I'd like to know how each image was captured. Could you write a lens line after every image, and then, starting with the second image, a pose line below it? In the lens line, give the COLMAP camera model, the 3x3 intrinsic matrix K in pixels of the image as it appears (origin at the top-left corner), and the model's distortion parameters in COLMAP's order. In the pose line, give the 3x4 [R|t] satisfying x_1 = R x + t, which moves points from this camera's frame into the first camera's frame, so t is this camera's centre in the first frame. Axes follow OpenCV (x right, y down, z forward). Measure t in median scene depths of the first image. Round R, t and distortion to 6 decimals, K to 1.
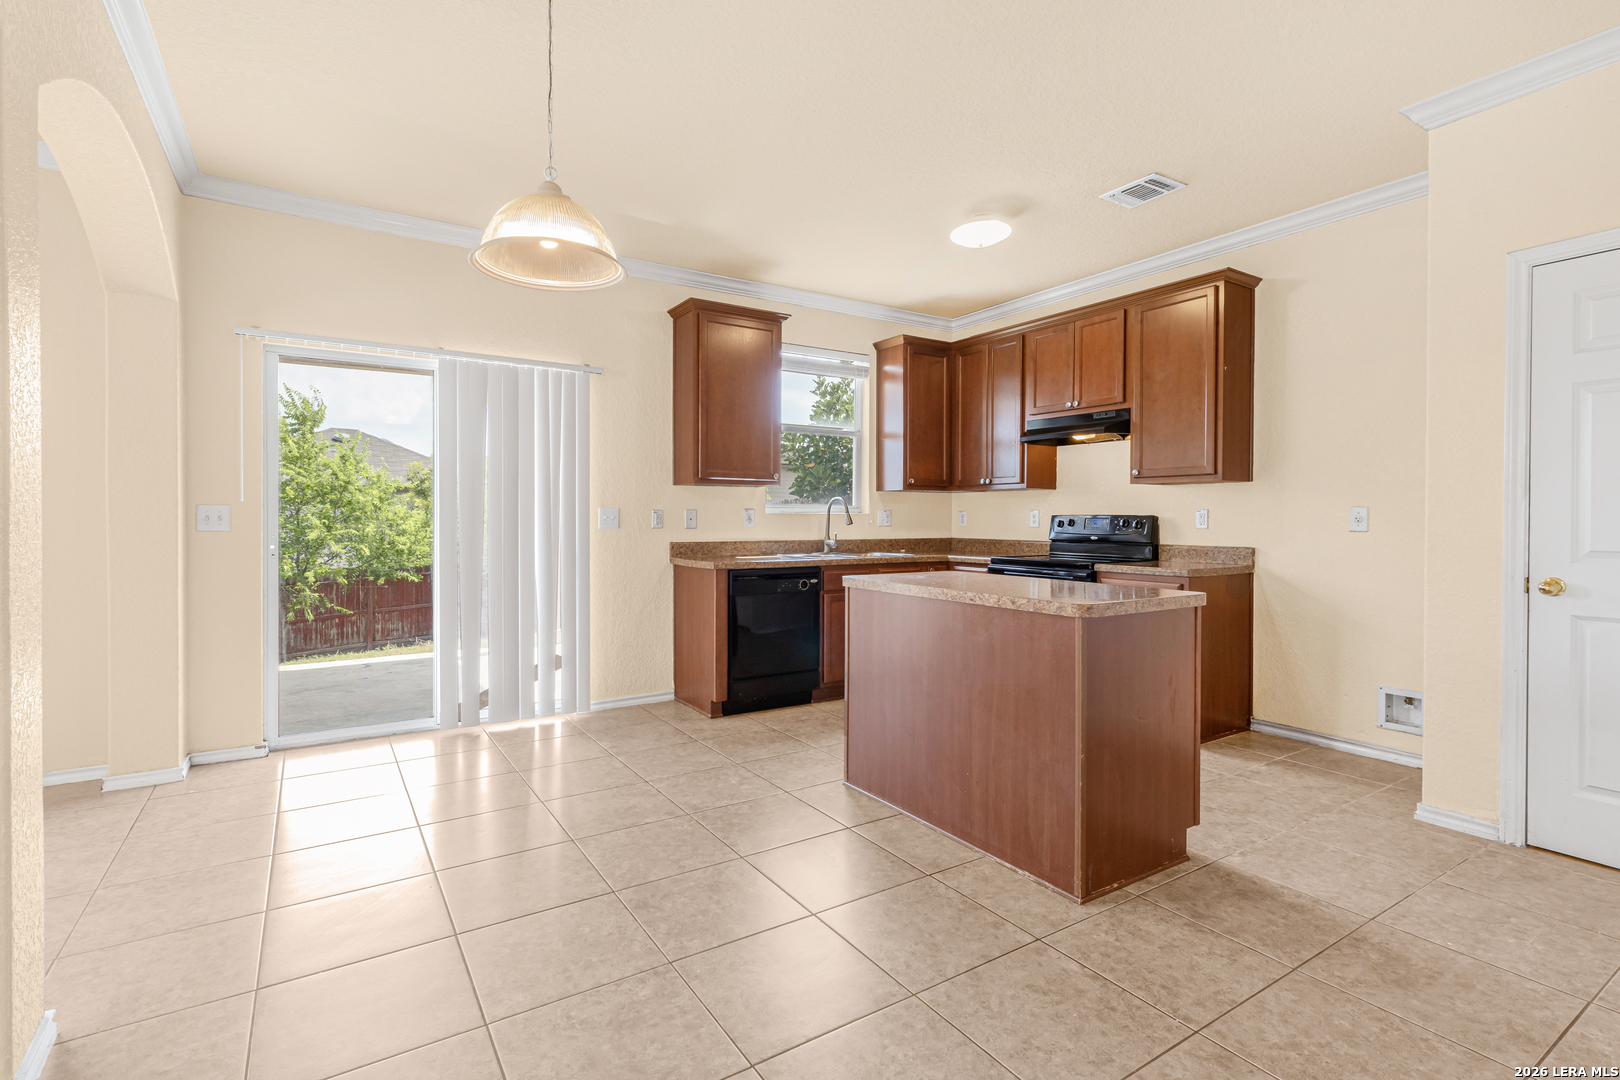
lens RADIAL K [[750.9, 0, 805.6], [0, 750.9, 523.6], [0, 0, 1]] dist [0.004624, -0.000829]
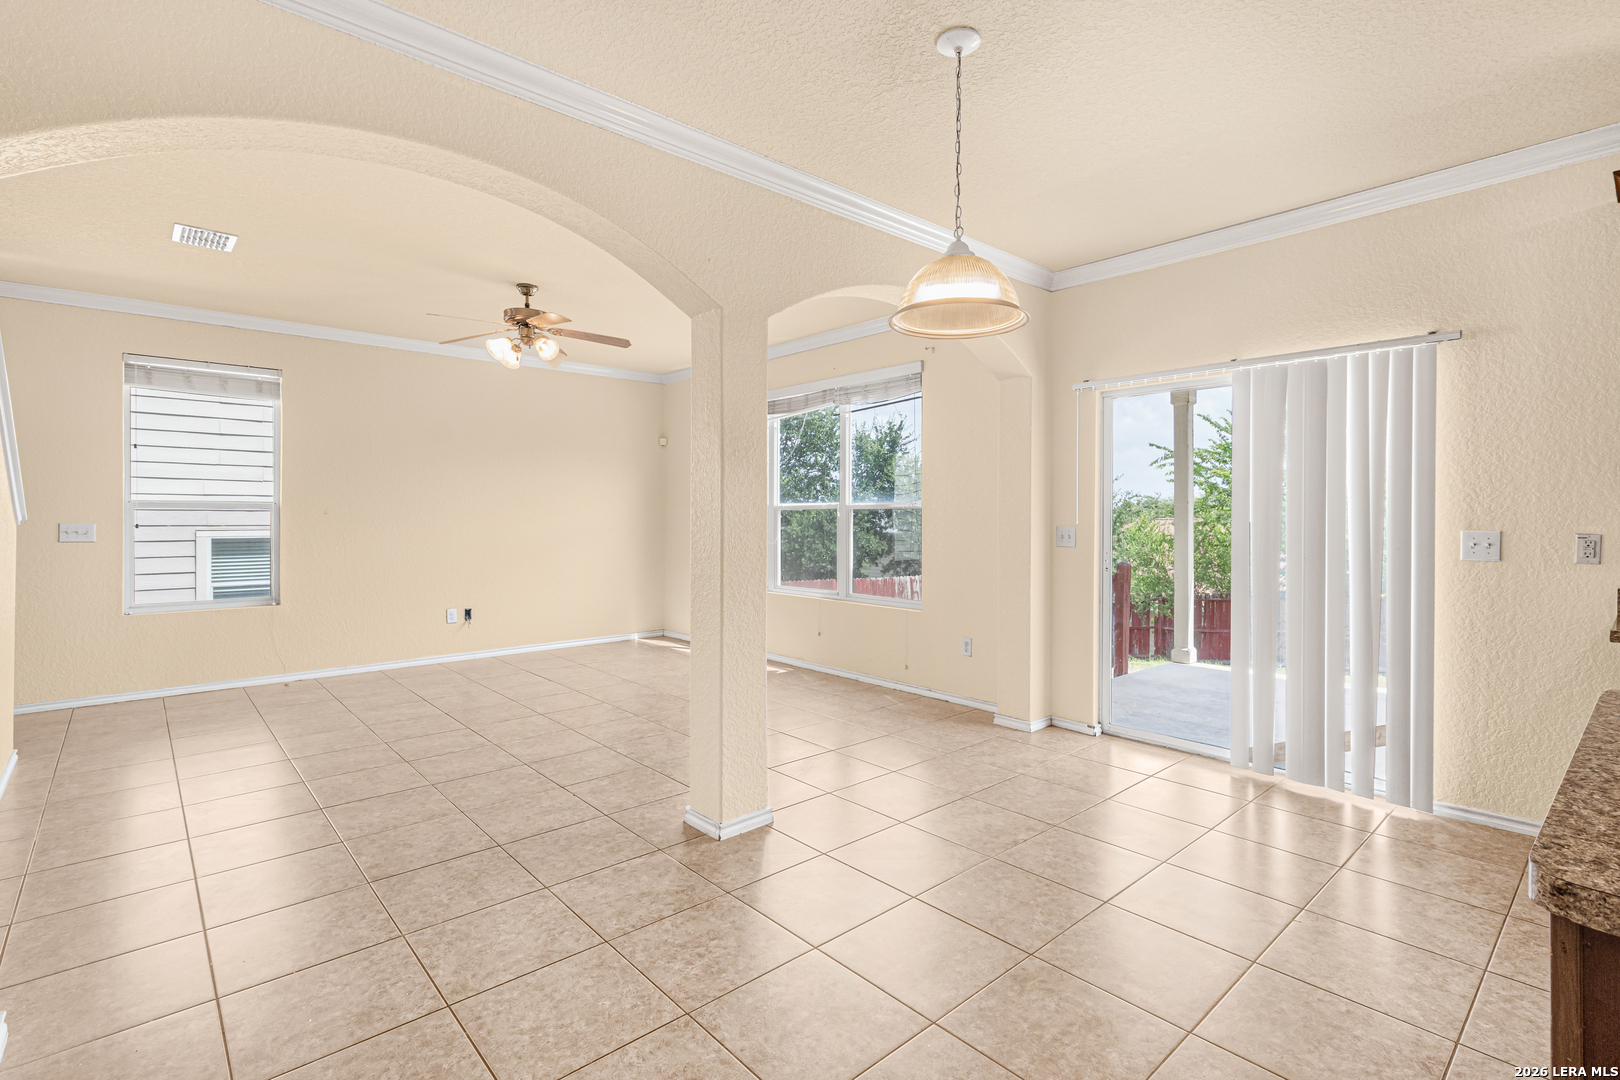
lens RADIAL K [[750.9, 0, 812.3], [0, 750.9, 515.3], [0, 0, 1]] dist [0.004624, -0.000829]
pose [[0.168969, -0.003509, -0.985615, 0.331828], [-0.010039, 0.999936, -0.005281, -0.026265], [0.985570, 0.010787, 0.168922, 0.300797]]
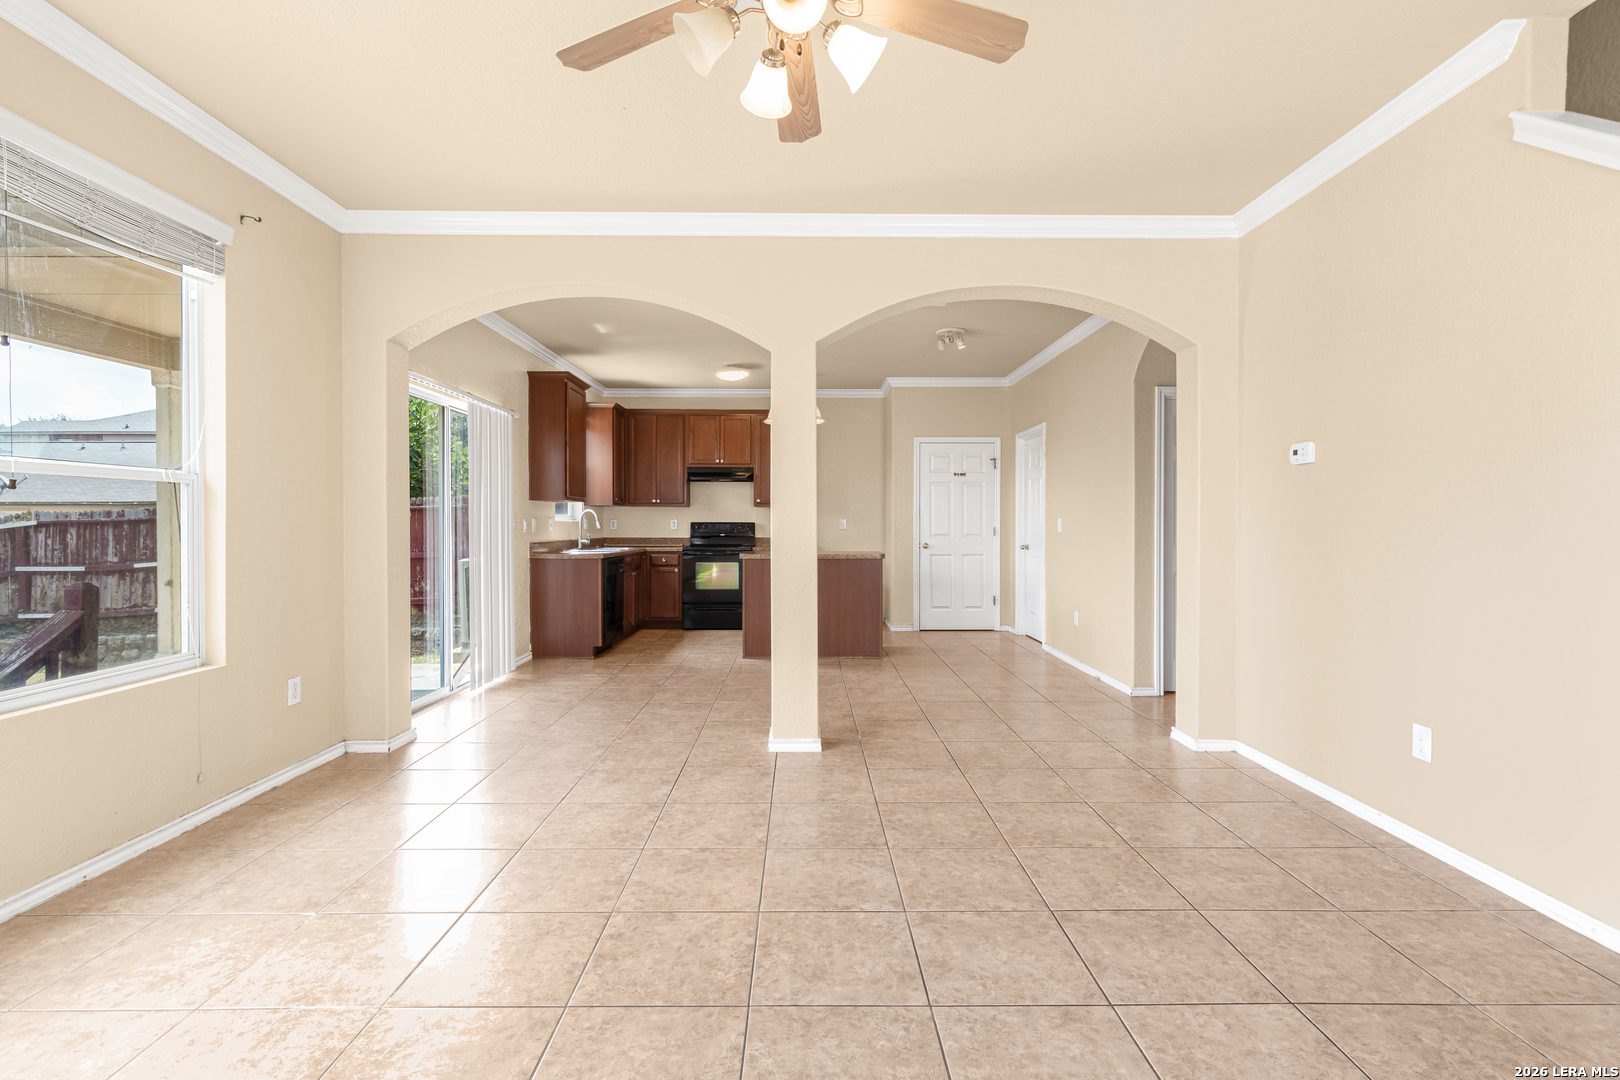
lens RADIAL K [[750.9, 0, 814.4], [0, 750.9, 530.7], [0, 0, 1]] dist [0.004624, -0.000829]
pose [[0.522498, -0.010434, 0.852577, -1.136466], [0.006232, 0.999945, 0.008418, -0.005089], [-0.852618, 0.000915, 0.522534, -0.146231]]
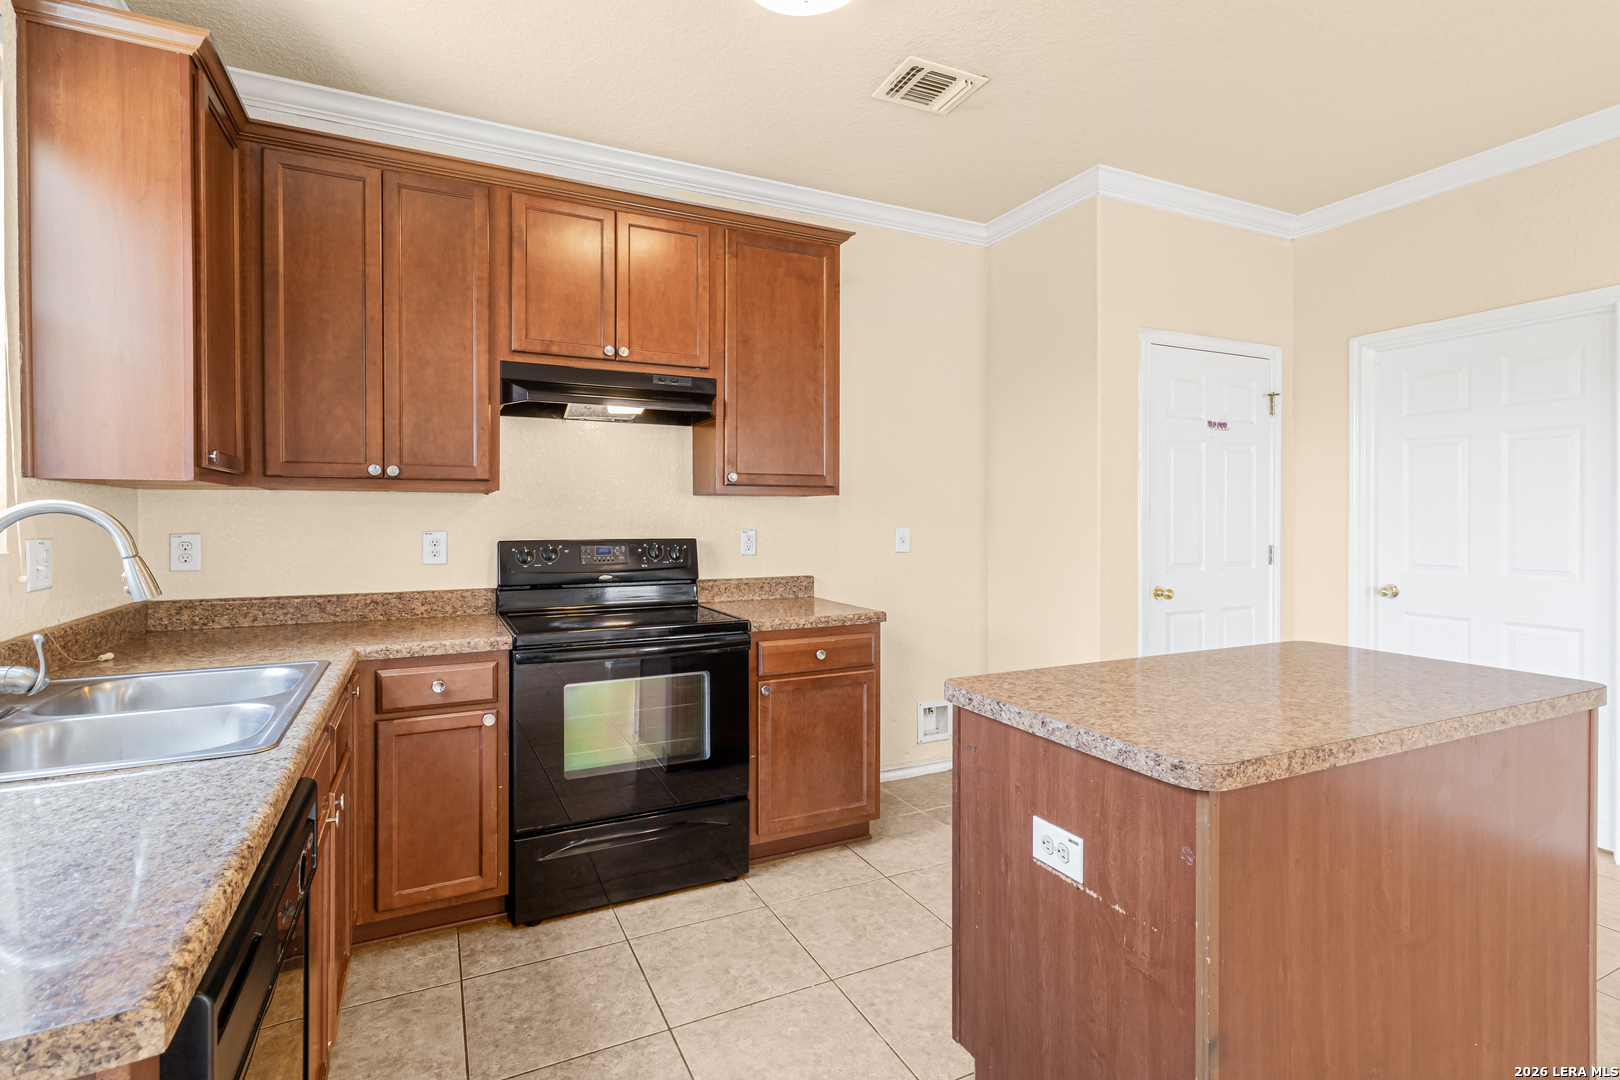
lens RADIAL K [[750.9, 0, 824.4], [0, 750.9, 530.8], [0, 0, 1]] dist [0.004624, -0.000829]
pose [[0.081922, -0.022474, 0.996385, -0.226124], [0.007333, 0.999732, 0.021946, -0.033372], [-0.996612, 0.005509, 0.082065, 0.840572]]
